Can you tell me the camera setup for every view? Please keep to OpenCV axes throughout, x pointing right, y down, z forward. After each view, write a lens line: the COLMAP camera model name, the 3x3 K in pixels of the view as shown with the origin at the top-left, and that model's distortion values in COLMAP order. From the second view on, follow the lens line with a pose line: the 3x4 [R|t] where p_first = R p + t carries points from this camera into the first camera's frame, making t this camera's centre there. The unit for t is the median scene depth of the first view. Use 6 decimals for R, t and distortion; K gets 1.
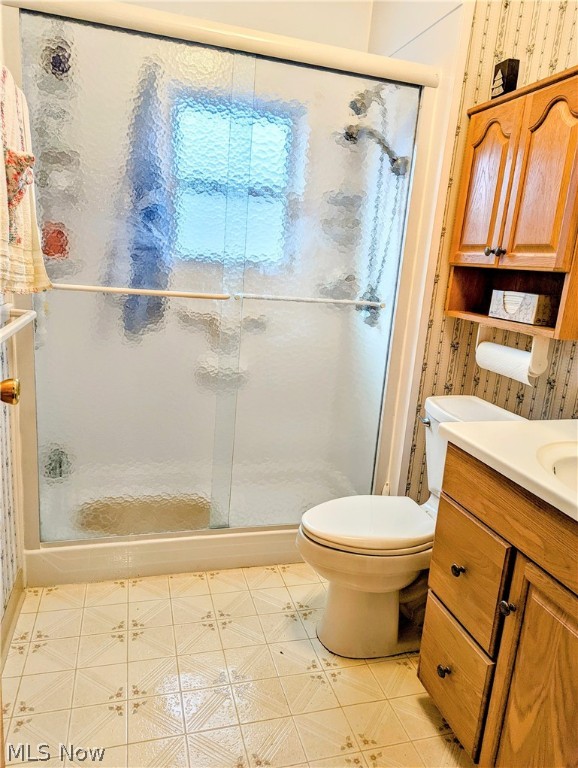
lens RADIAL K [[533.9, 0, 289.0], [0, 533.9, 384.0], [0, 0, 1]] dist [0.089663, -0.077285]
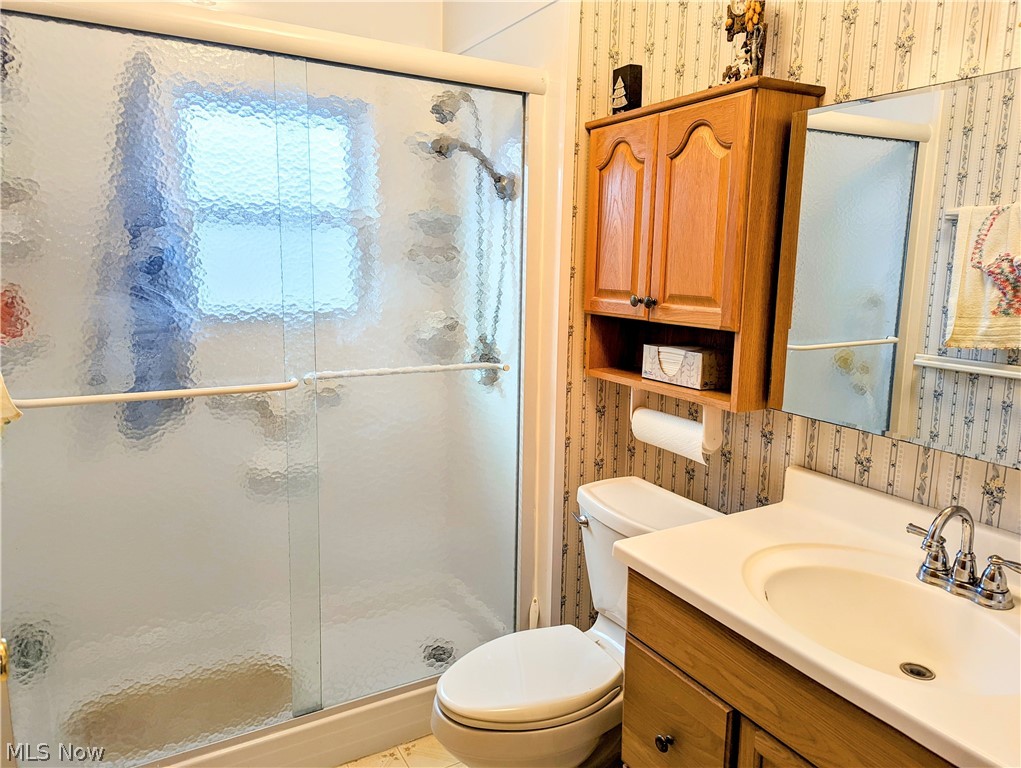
lens RADIAL K [[709.8, 0, 510.5], [0, 709.8, 384.0], [0, 0, 1]] dist [0.089663, -0.077285]
pose [[0.970950, -0.099832, 0.217463, -0.045971], [0.111122, 0.992990, -0.040292, -0.097233], [-0.211916, 0.063286, 0.975237, 0.026778]]
